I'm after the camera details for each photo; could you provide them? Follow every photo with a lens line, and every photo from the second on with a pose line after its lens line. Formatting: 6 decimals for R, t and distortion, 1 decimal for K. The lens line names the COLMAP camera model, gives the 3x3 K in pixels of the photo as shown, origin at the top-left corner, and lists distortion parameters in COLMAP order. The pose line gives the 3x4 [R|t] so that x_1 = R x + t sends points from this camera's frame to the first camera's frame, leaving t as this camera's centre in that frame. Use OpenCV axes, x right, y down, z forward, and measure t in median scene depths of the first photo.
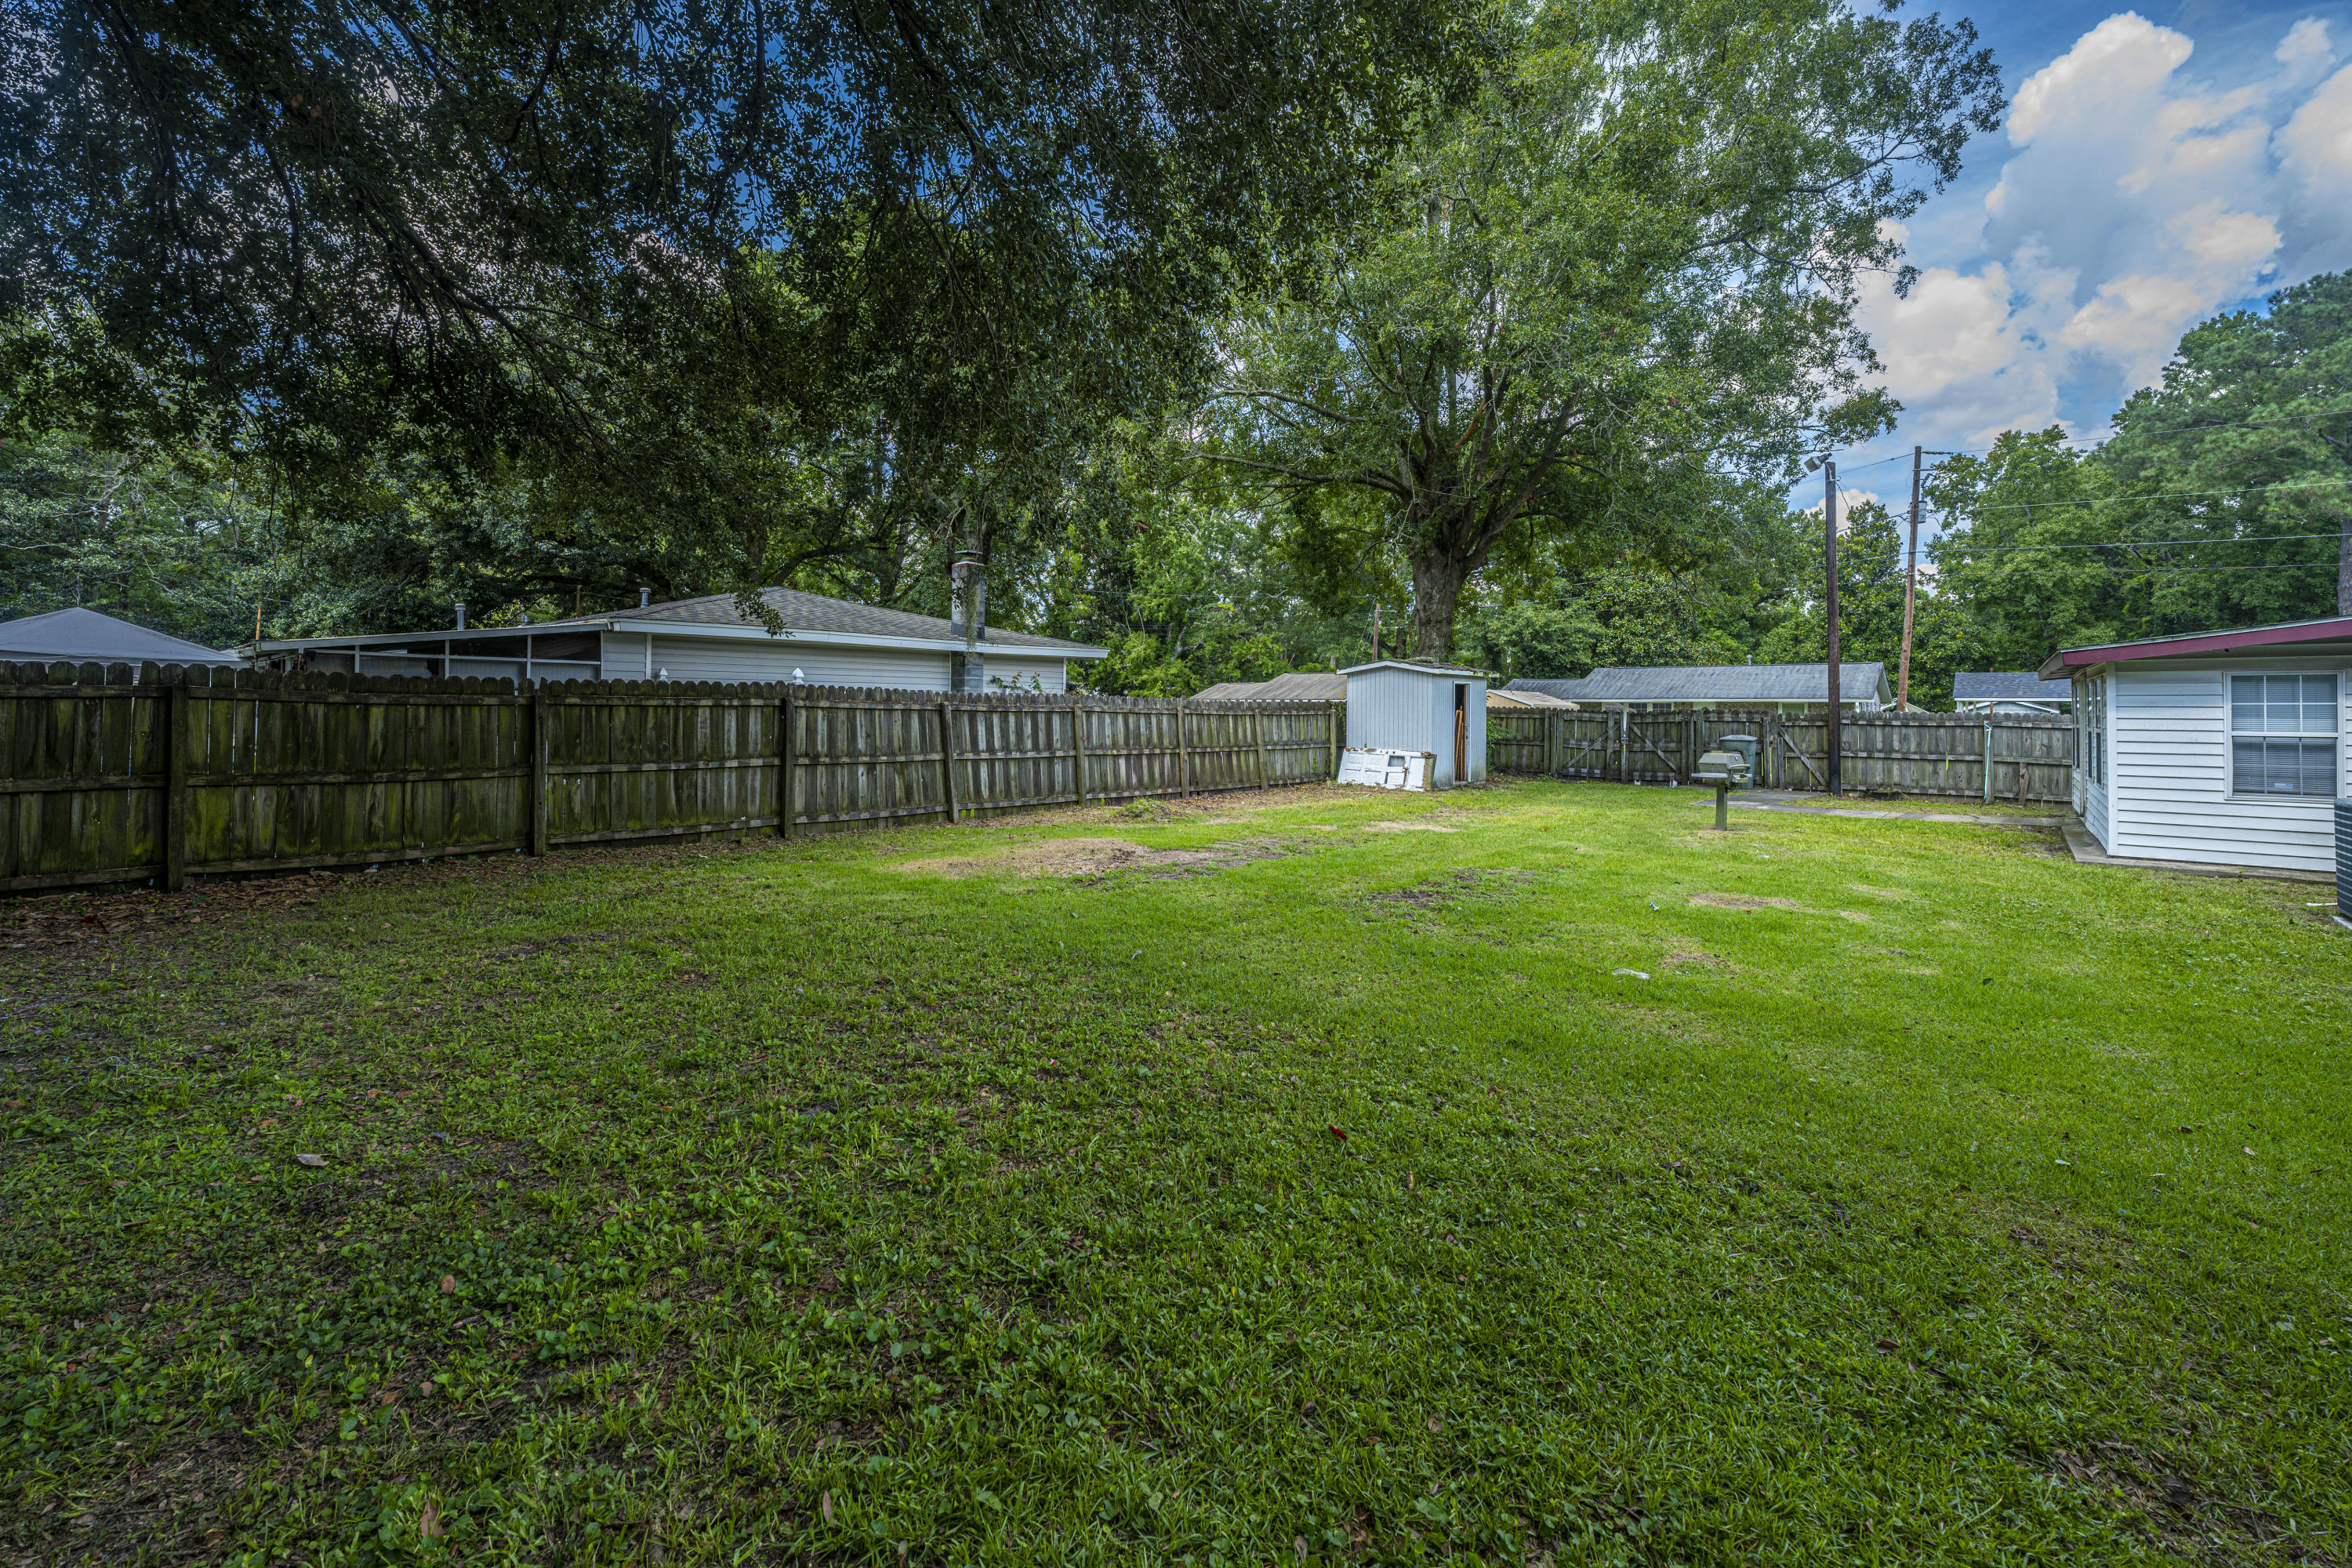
lens RADIAL K [[1012.8, 0, 1199.1], [0, 1012.8, 682.3], [0, 0, 1]] dist [0.002345, 0.000058]
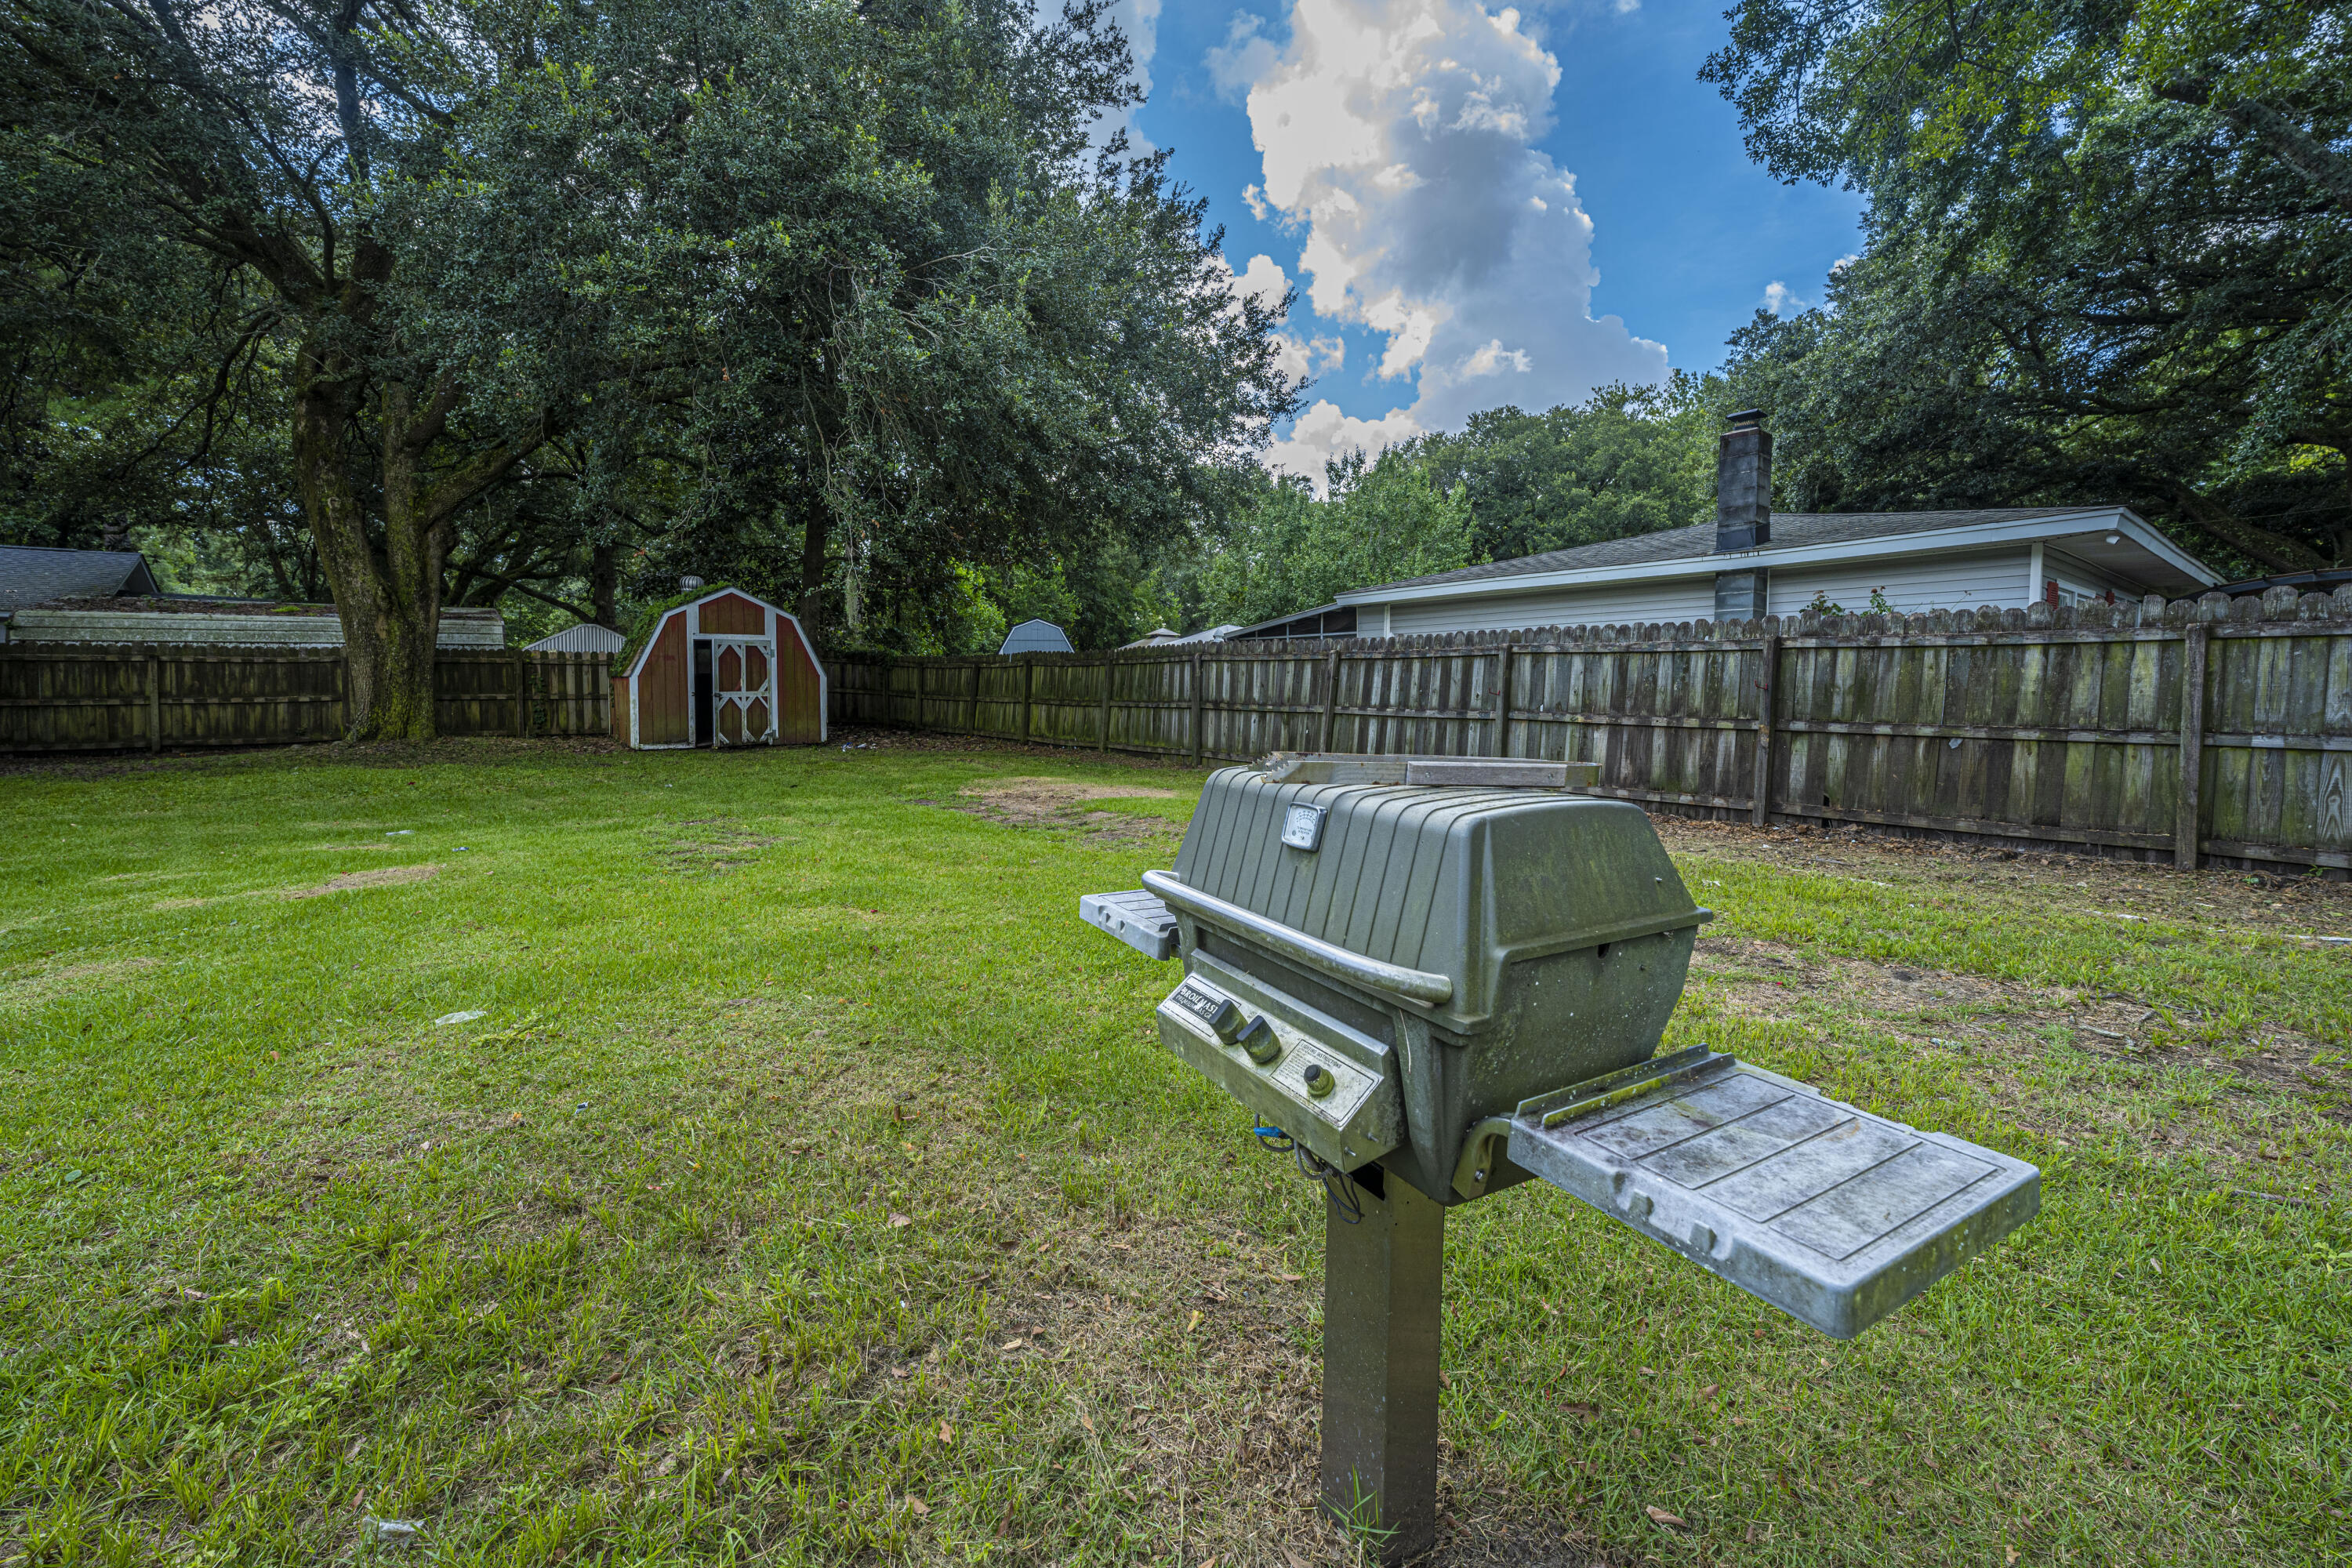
lens RADIAL K [[989.0, 0, 1139.1], [0, 989.0, 723.0], [0, 0, 1]] dist [0.028291, -0.000008]
pose [[-0.265115, 0.023552, -0.963929, 0.484578], [0.022450, 0.999581, 0.018248, 0.048025], [0.963955, -0.016802, -0.265533, 0.788354]]
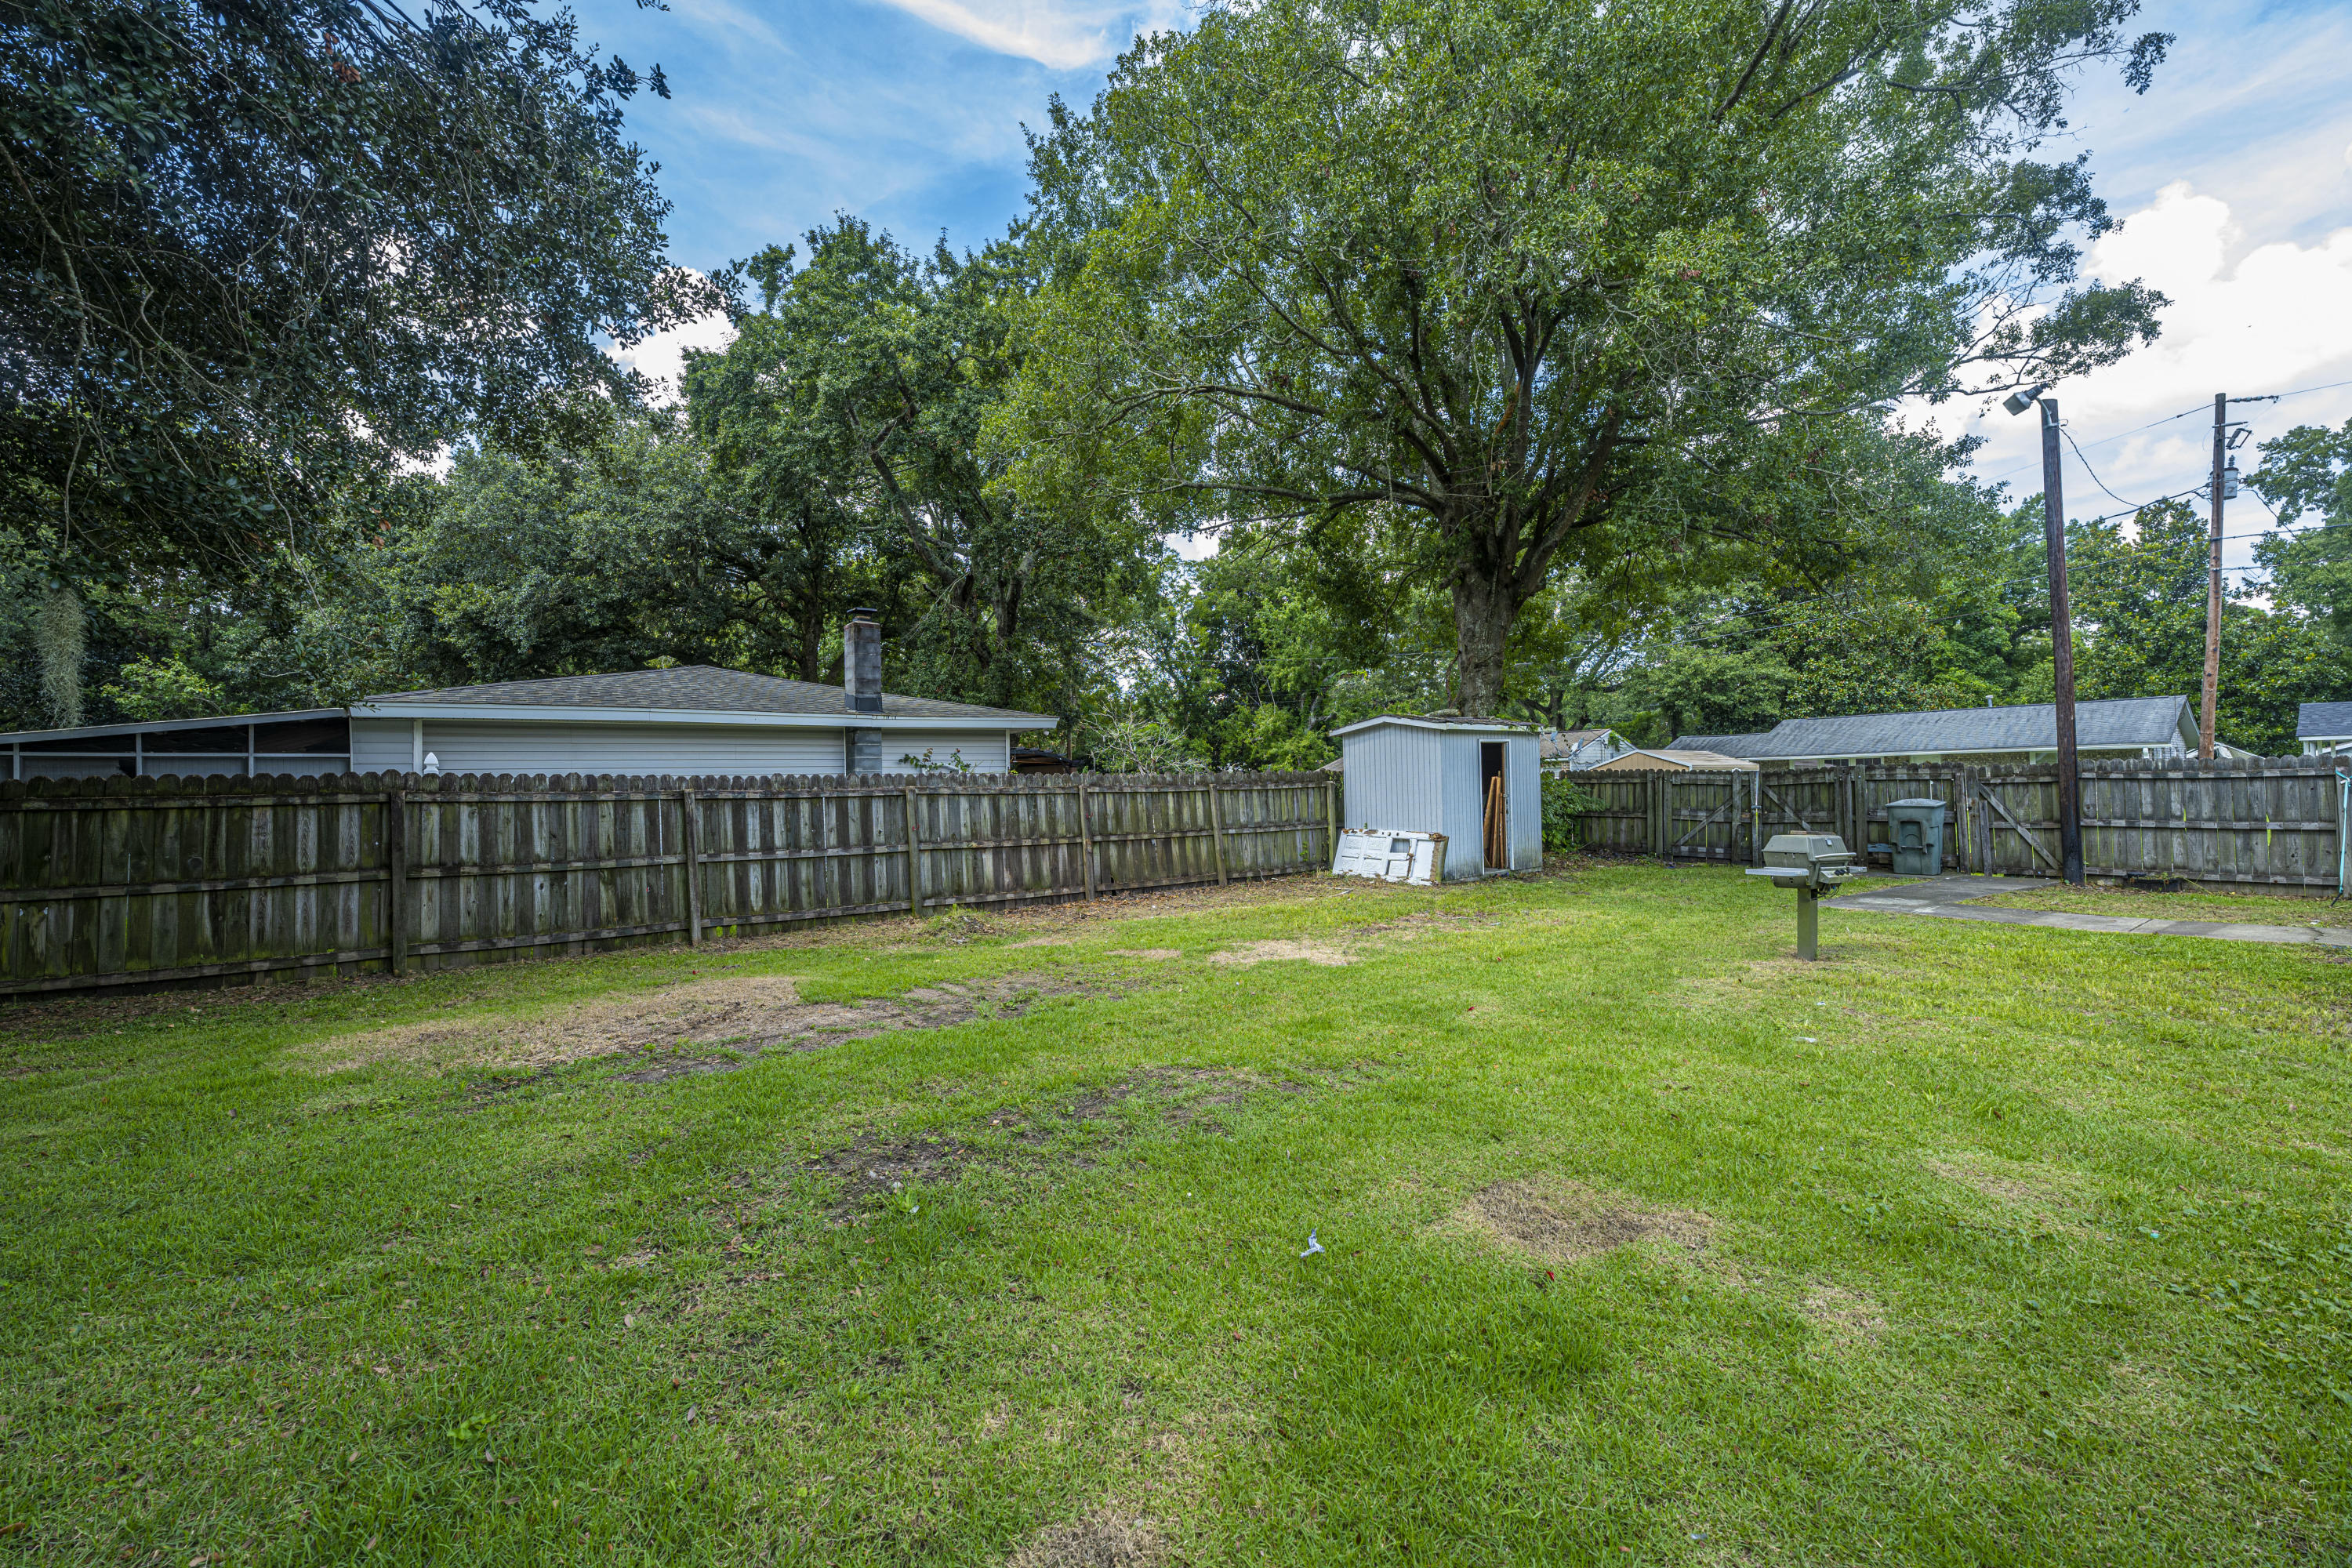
lens RADIAL K [[974.0, 0, 1184.9], [0, 974.0, 759.8], [0, 0, 1]] dist [0.000244, 0.000181]
pose [[0.975475, -0.035436, -0.217240, 0.212594], [0.035813, 0.999356, -0.002202, 0.009020], [0.217178, -0.005632, 0.976116, 0.258186]]
